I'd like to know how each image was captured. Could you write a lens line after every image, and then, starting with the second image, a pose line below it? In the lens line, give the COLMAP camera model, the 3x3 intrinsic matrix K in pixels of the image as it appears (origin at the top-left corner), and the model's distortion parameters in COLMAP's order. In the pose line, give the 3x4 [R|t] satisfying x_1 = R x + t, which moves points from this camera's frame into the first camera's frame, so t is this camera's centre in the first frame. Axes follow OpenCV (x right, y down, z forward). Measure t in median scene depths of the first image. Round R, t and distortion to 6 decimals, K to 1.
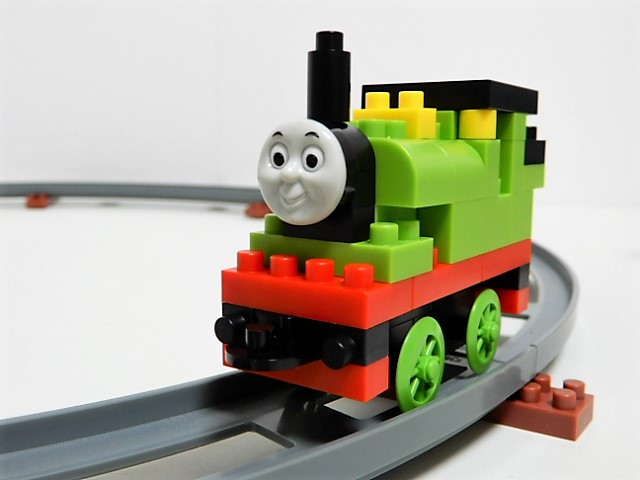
lens RADIAL K [[785.4, 0, 320.0], [0, 785.4, 240.0], [0, 0, 1]] dist [-0.005814, 0.007398]
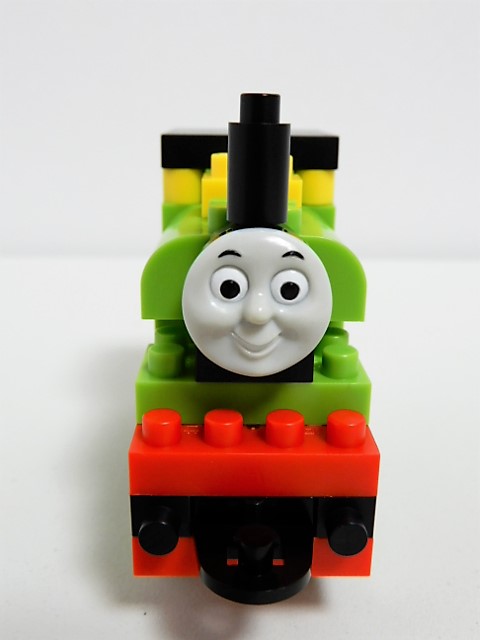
lens RADIAL K [[785.4, 0, 240.0], [0, 785.4, 320.0], [0, 0, 1]] dist [-0.005814, 0.007398]
pose [[0.796378, -0.178631, 0.577817, -0.448898], [0.080132, 0.978129, 0.191944, -0.208611], [-0.599467, -0.106558, 0.793275, 0.447117]]
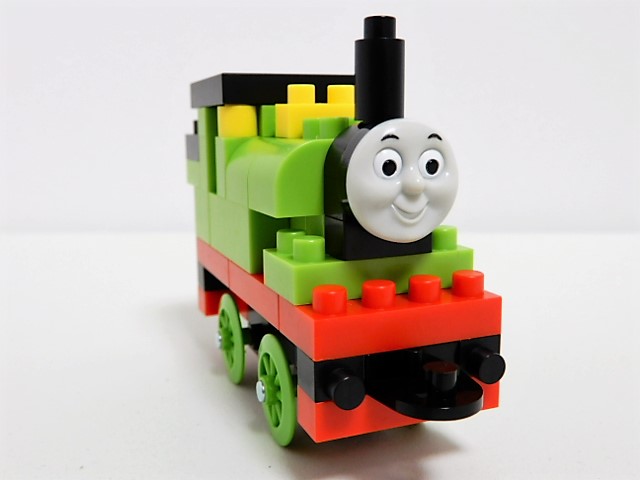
lens RADIAL K [[785.4, 0, 320.0], [0, 785.4, 240.0], [0, 0, 1]] dist [-0.005814, 0.007398]
pose [[0.509863, -0.161423, 0.844975, -0.807457], [0.137054, 0.984934, 0.105461, -0.125636], [-0.849268, 0.062037, 0.524305, 0.632617]]
